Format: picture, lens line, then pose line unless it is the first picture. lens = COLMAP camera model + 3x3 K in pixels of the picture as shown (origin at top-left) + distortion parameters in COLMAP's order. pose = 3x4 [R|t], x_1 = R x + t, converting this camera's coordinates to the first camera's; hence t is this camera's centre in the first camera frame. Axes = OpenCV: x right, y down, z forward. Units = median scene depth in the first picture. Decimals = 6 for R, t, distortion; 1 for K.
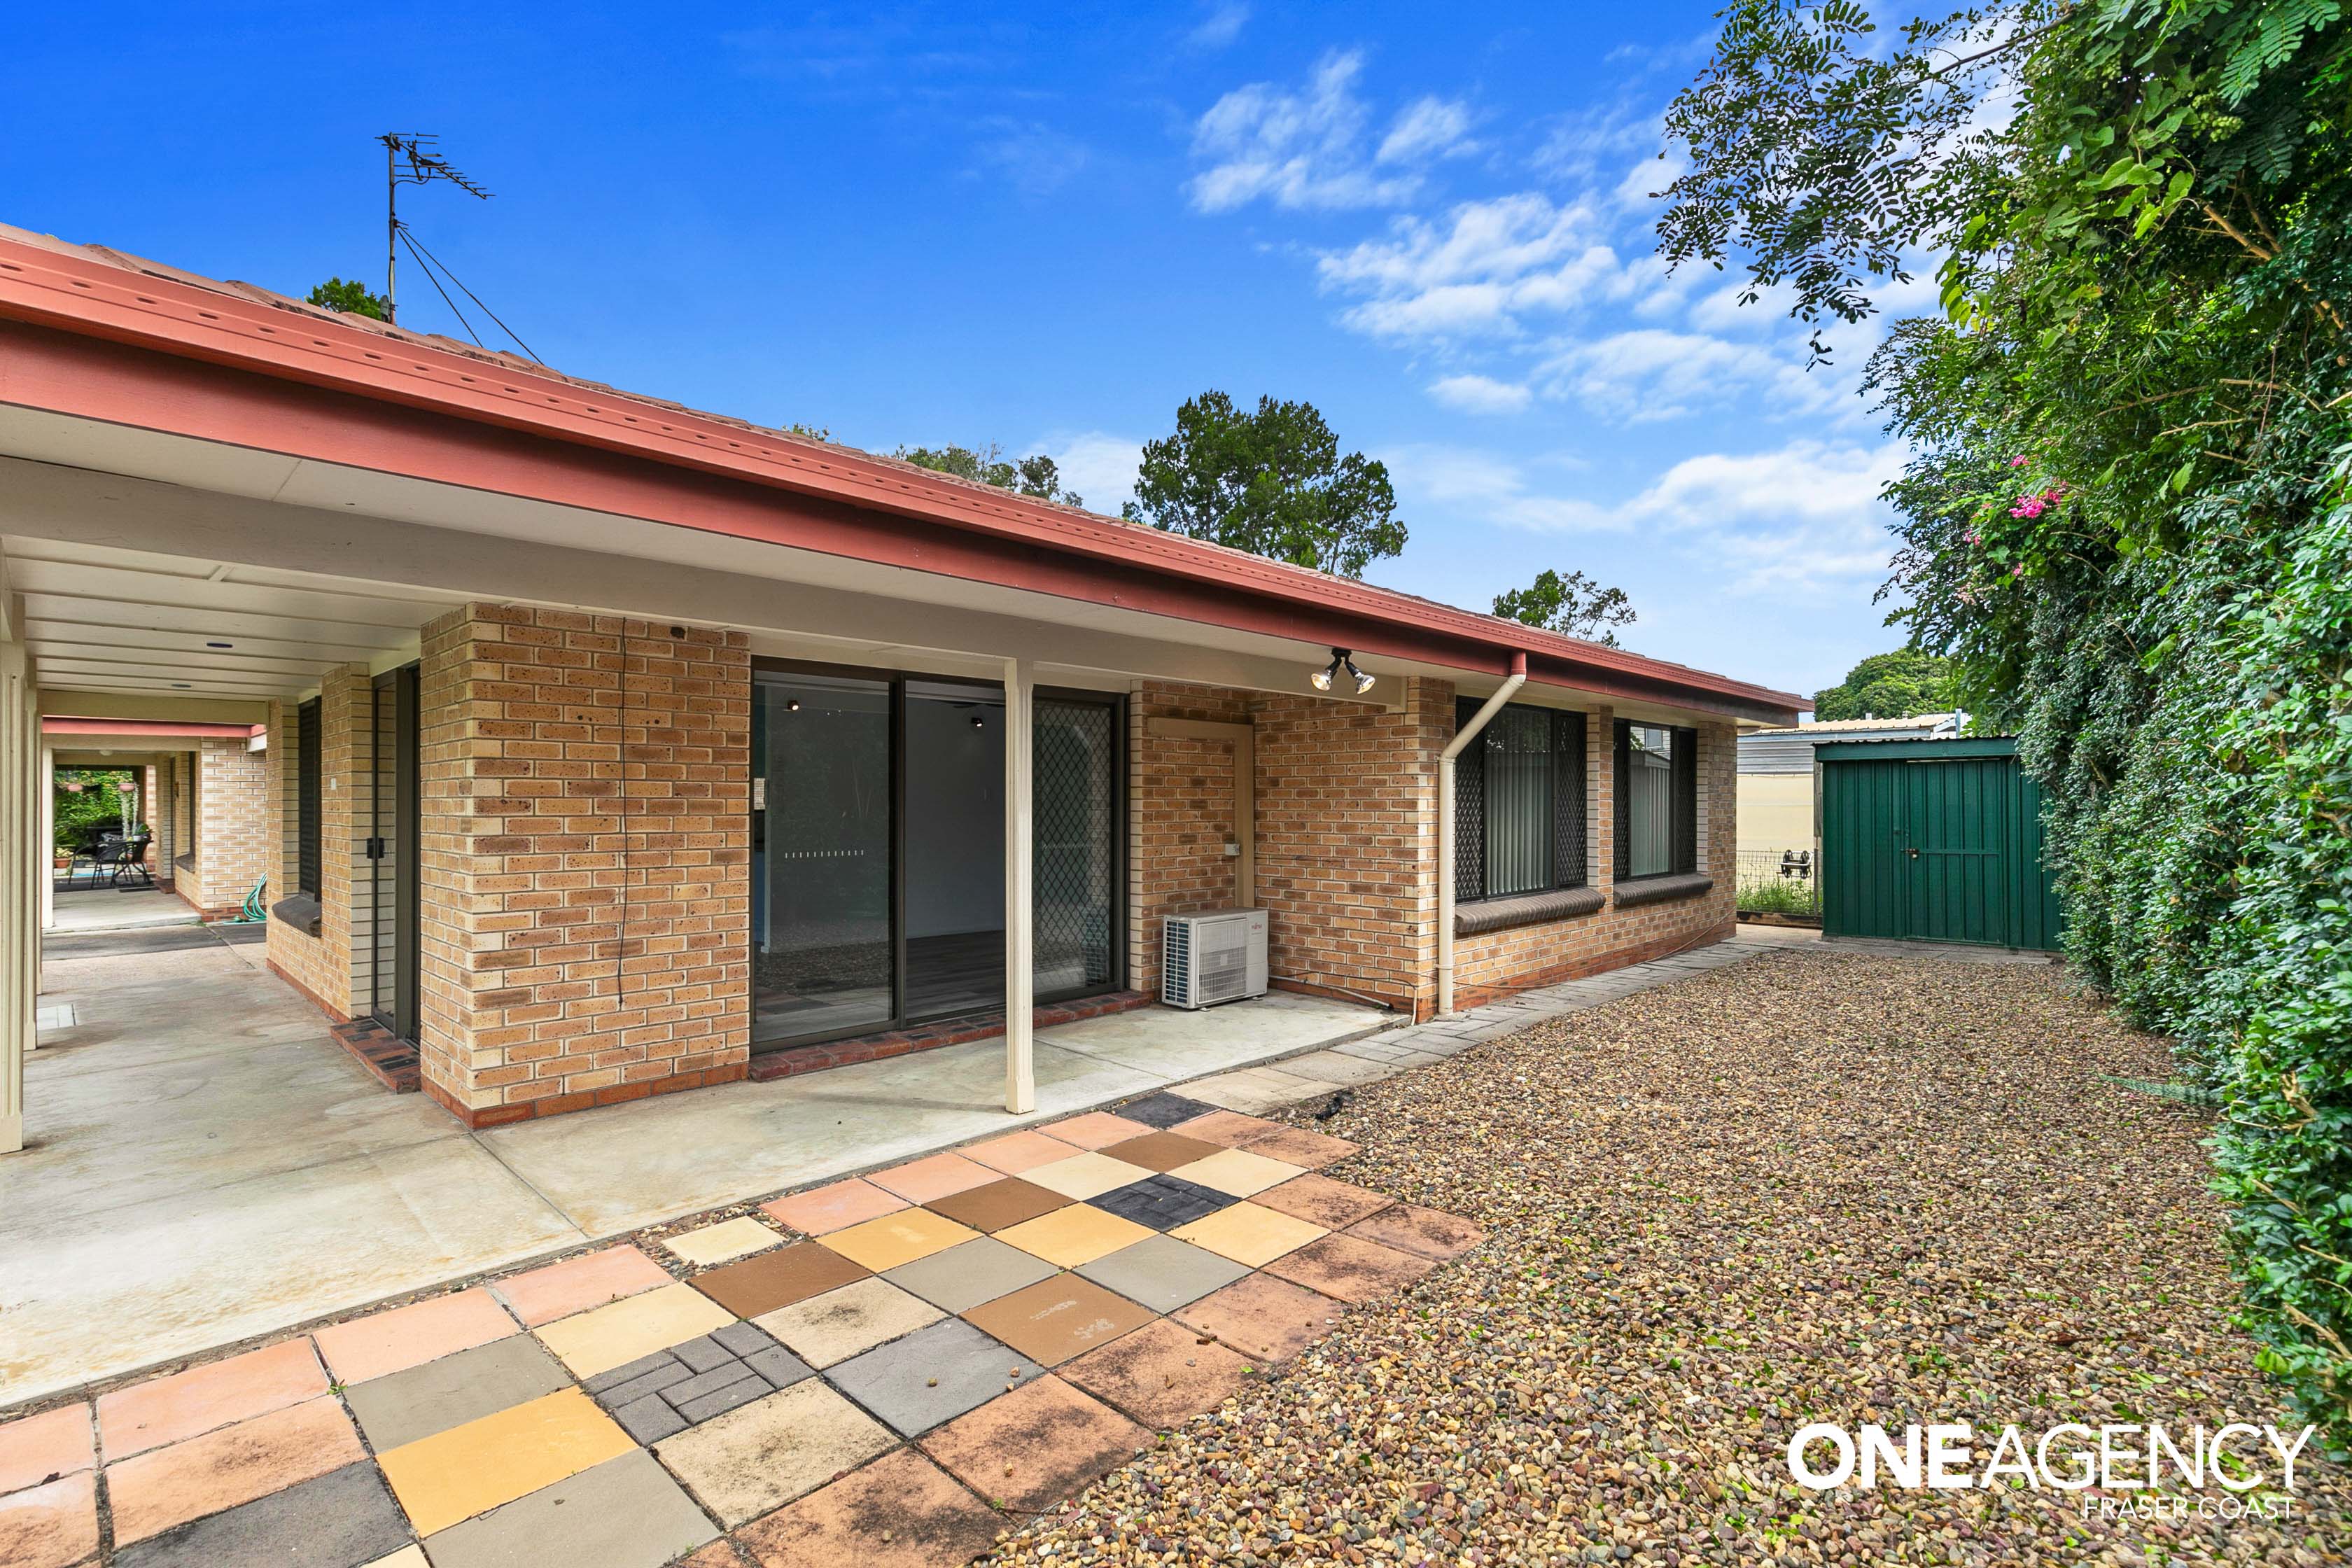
lens RADIAL K [[1070.0, 0, 1181.1], [0, 1070.0, 793.9], [0, 0, 1]] dist [0.001672, 0.000237]
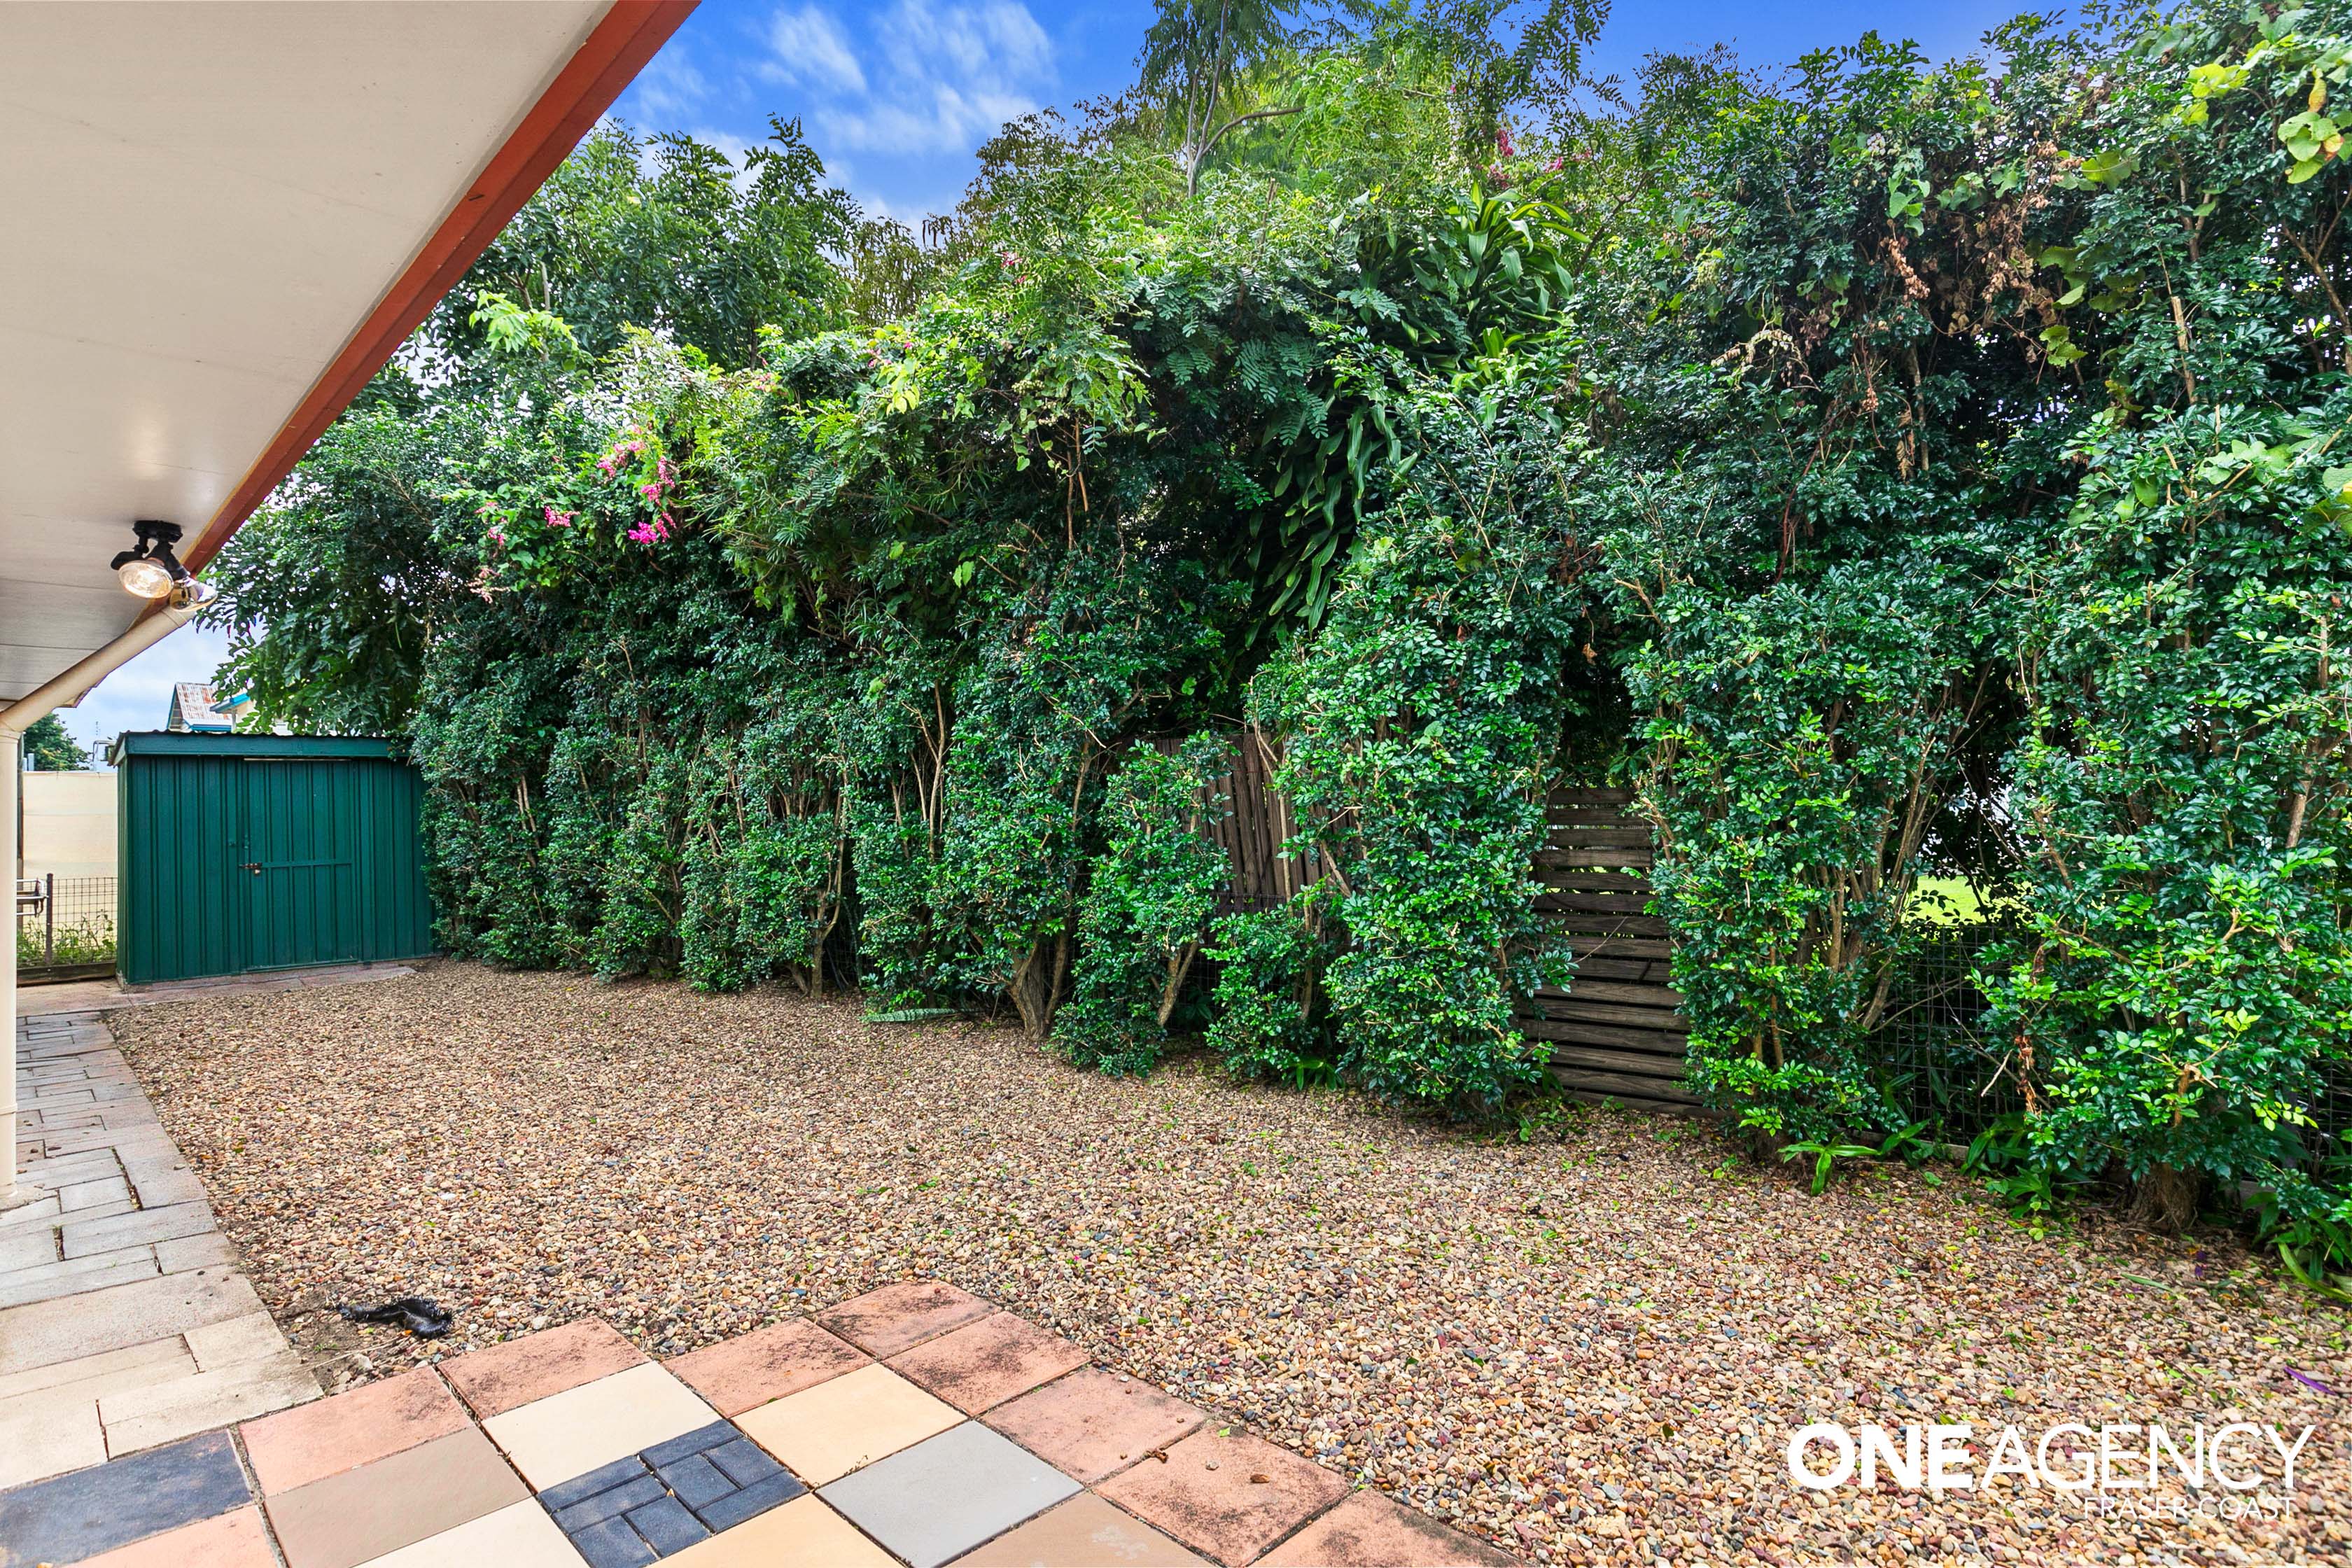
lens RADIAL K [[1189.8, 0, 1177.8], [0, 1189.8, 789.5], [0, 0, 1]] dist [0.002660, 0.000129]
pose [[0.021726, 0.007595, 0.999735, -0.662602], [0.000488, 0.999971, -0.007607, 0.002982], [-0.999764, 0.000653, 0.021722, 0.712717]]
